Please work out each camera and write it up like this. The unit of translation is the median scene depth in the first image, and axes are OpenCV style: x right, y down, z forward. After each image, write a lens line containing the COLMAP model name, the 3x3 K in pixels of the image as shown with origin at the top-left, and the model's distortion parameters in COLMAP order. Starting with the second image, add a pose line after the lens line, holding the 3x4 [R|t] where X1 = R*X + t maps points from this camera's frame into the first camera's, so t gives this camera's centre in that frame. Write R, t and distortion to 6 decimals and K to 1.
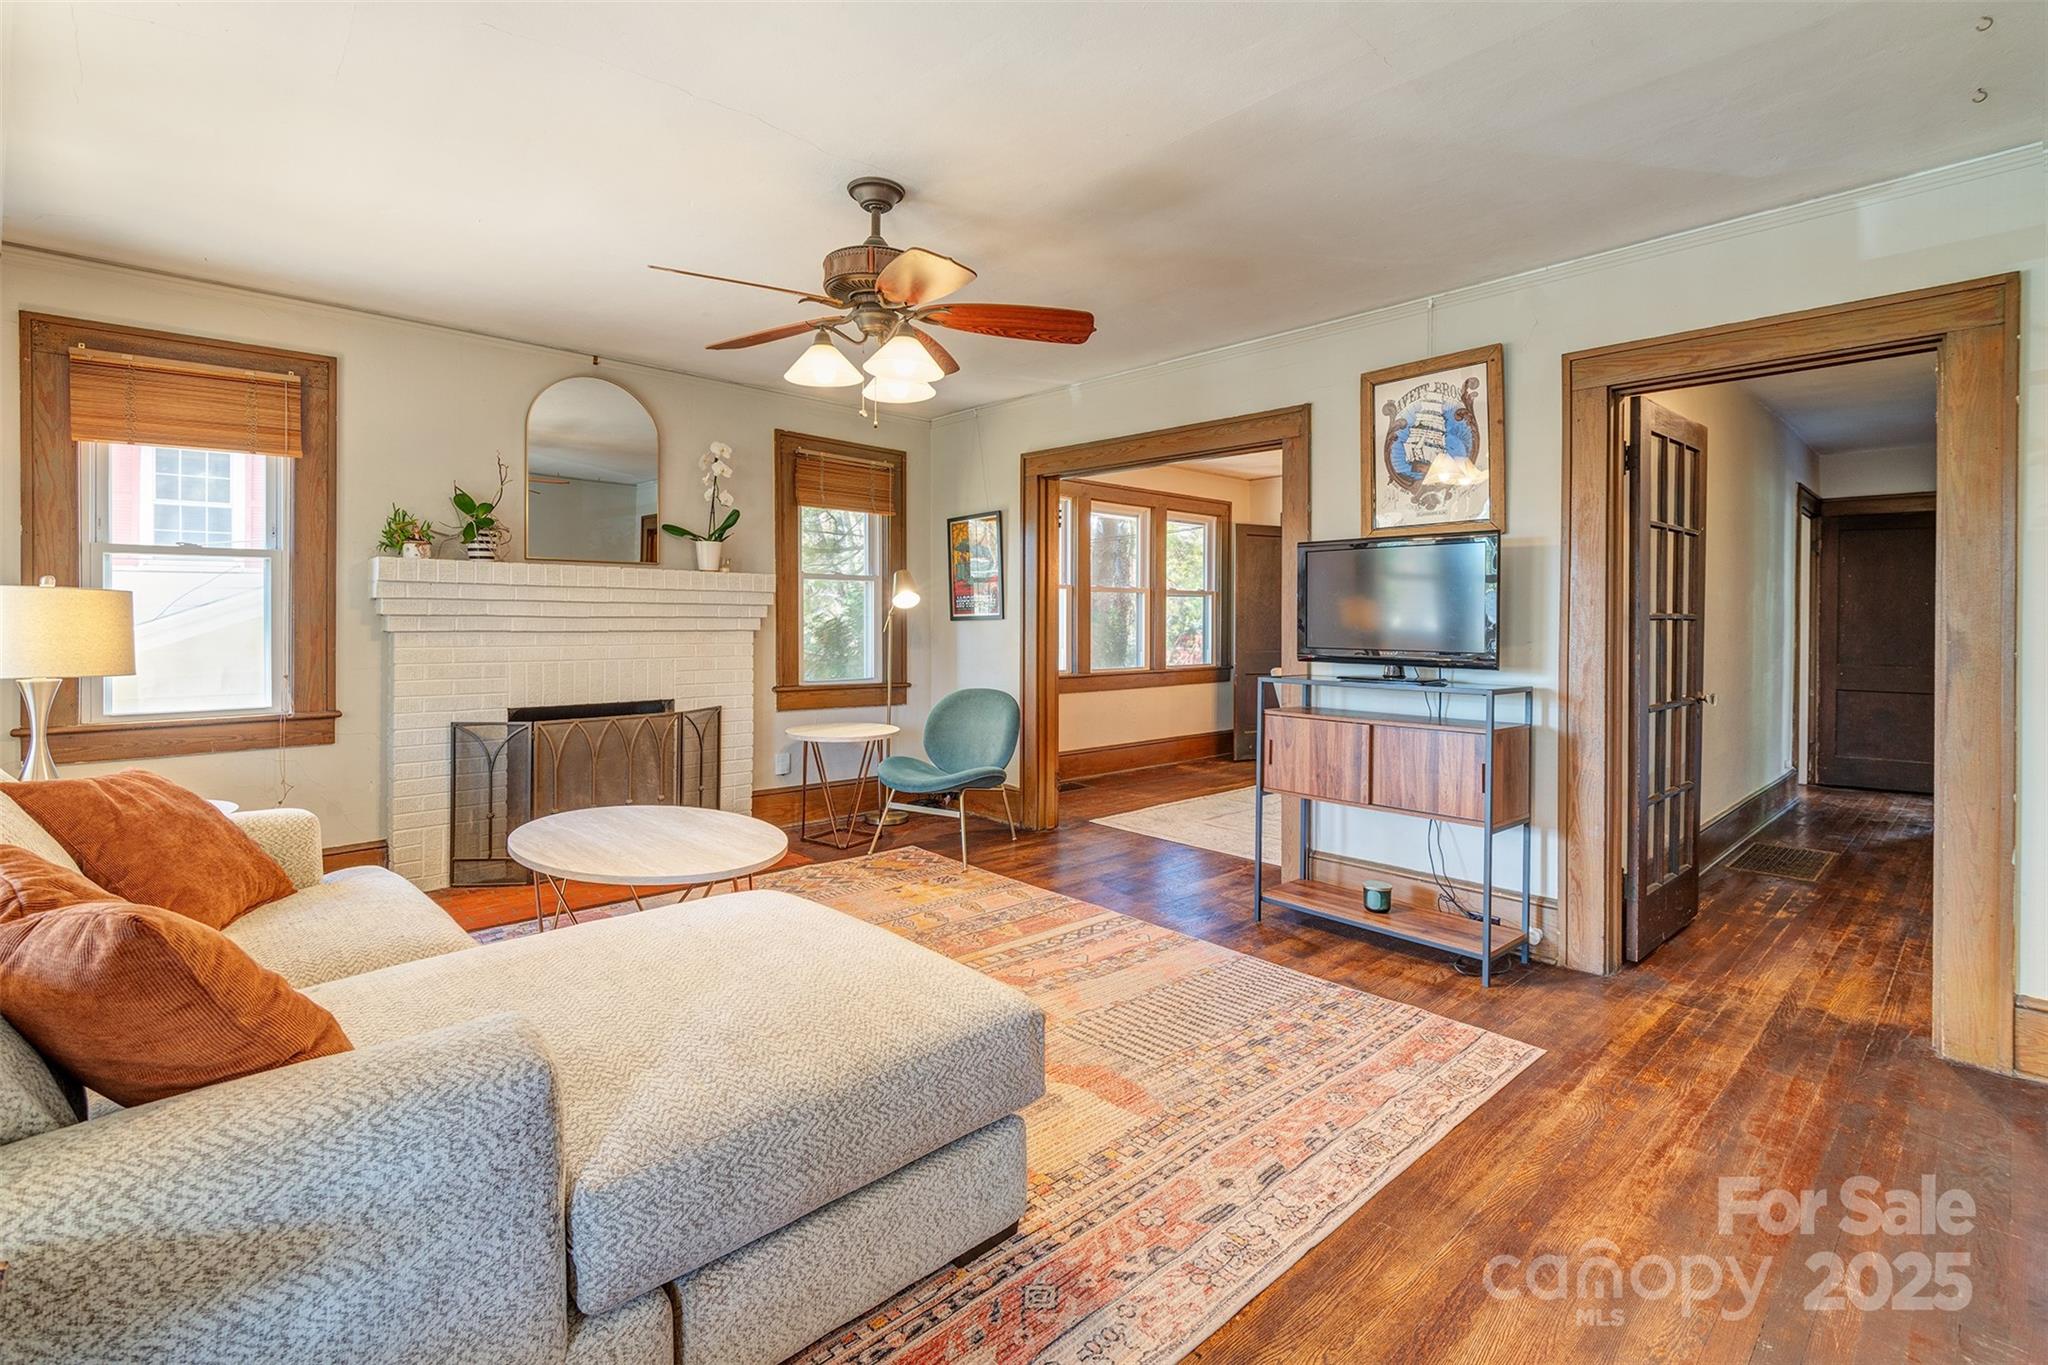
lens RADIAL K [[963.9, 0, 1007.4], [0, 963.9, 623.4], [0, 0, 1]] dist [0.018741, -0.000664]
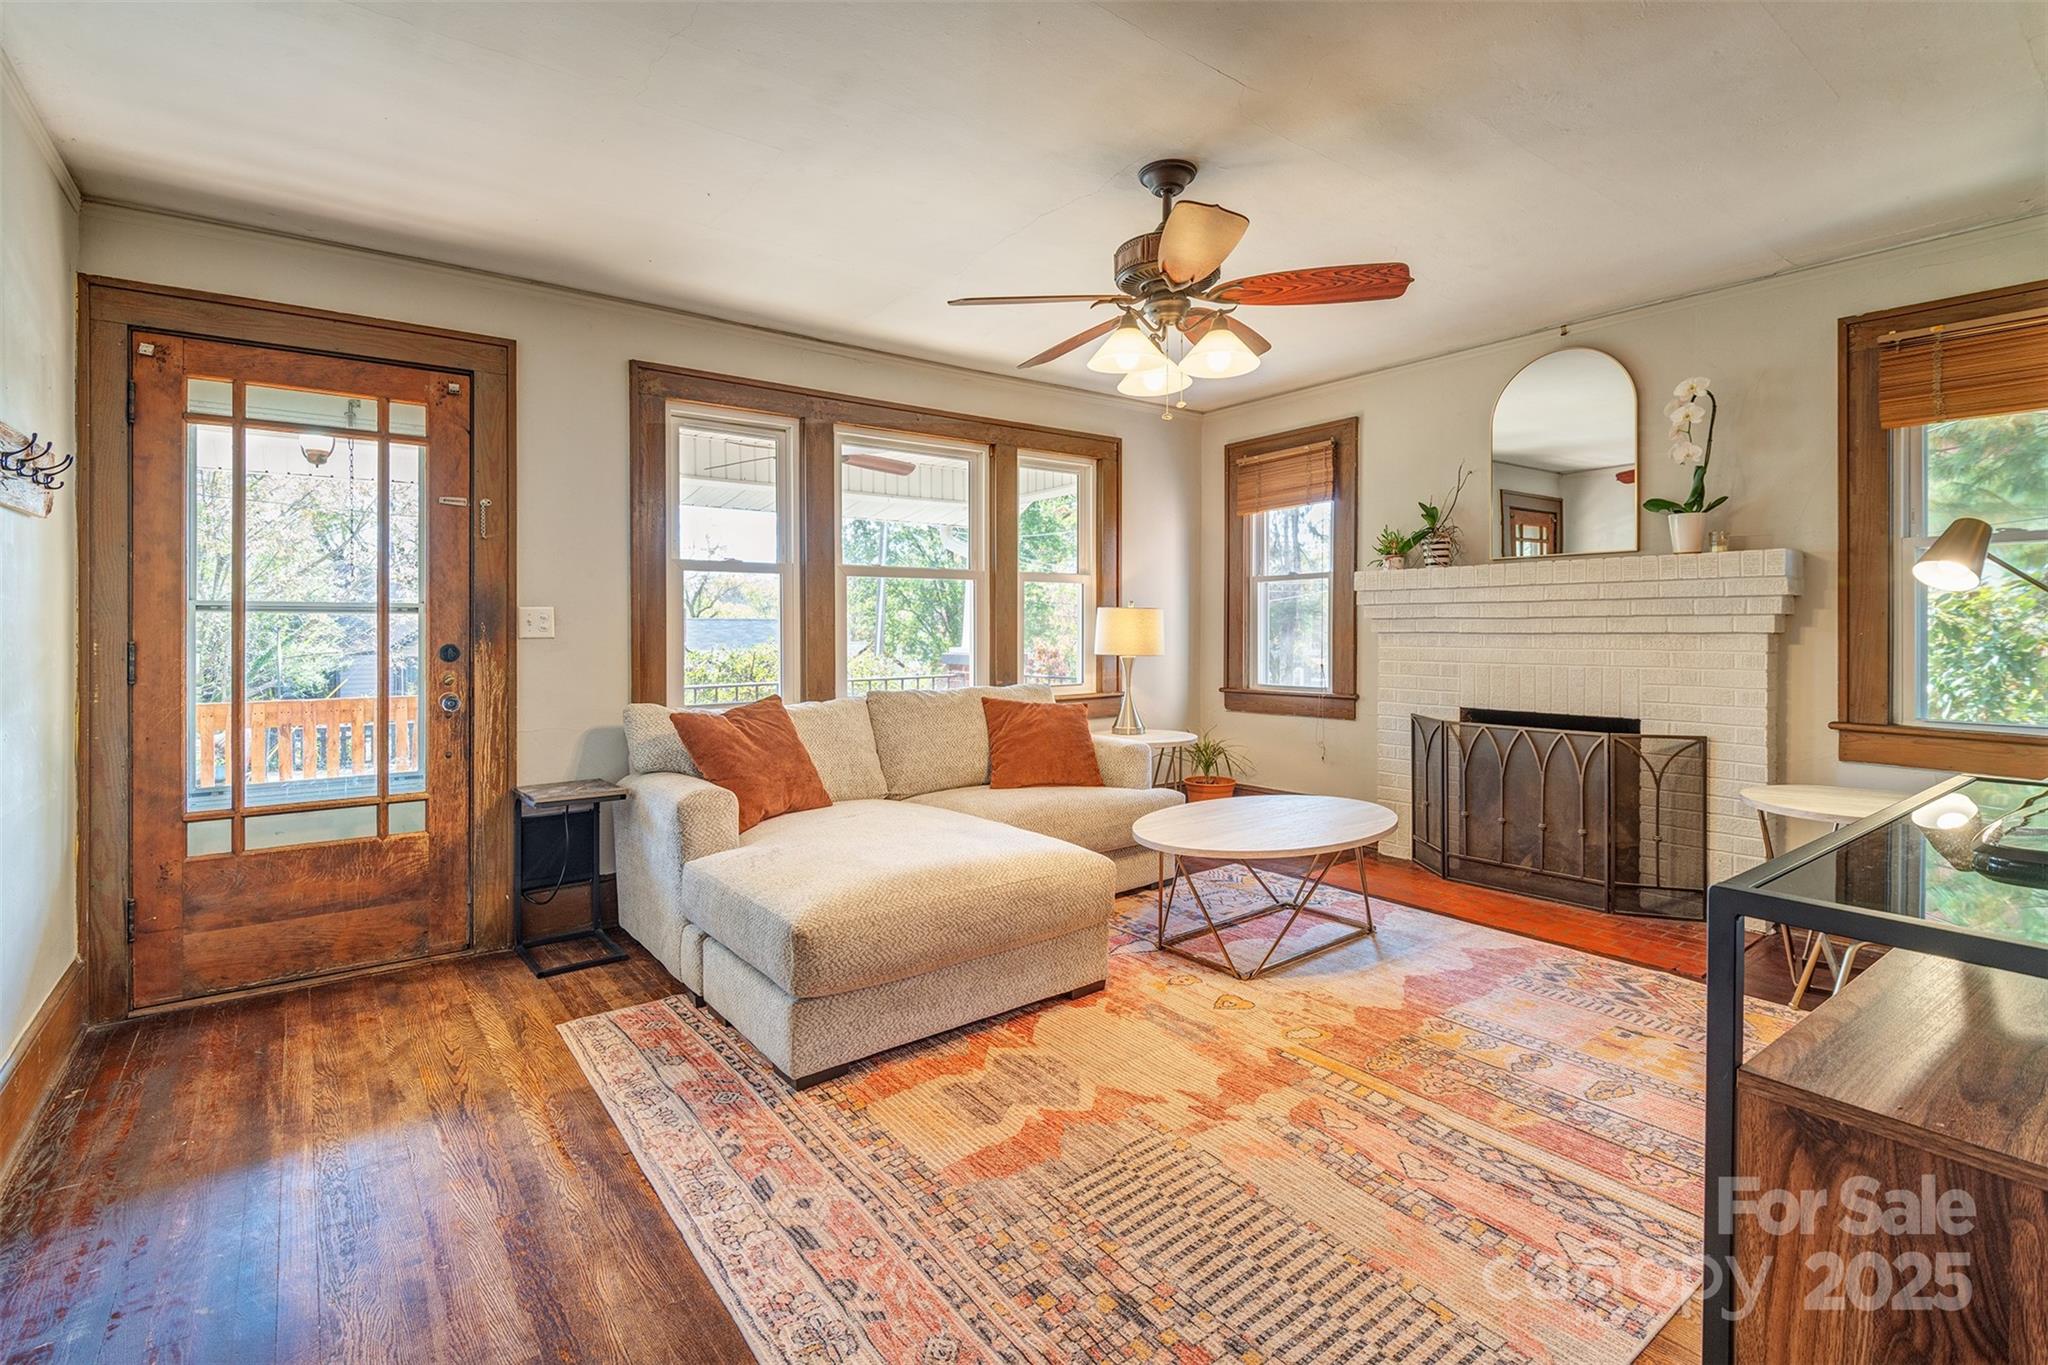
lens RADIAL K [[963.9, 0, 1007.4], [0, 963.9, 623.4], [0, 0, 1]] dist [0.018741, -0.000664]
pose [[-0.125611, -0.007420, -0.992052, 0.820784], [-0.000239, 0.999972, -0.007449, 0.008971], [0.992079, -0.000699, -0.125610, 0.939131]]
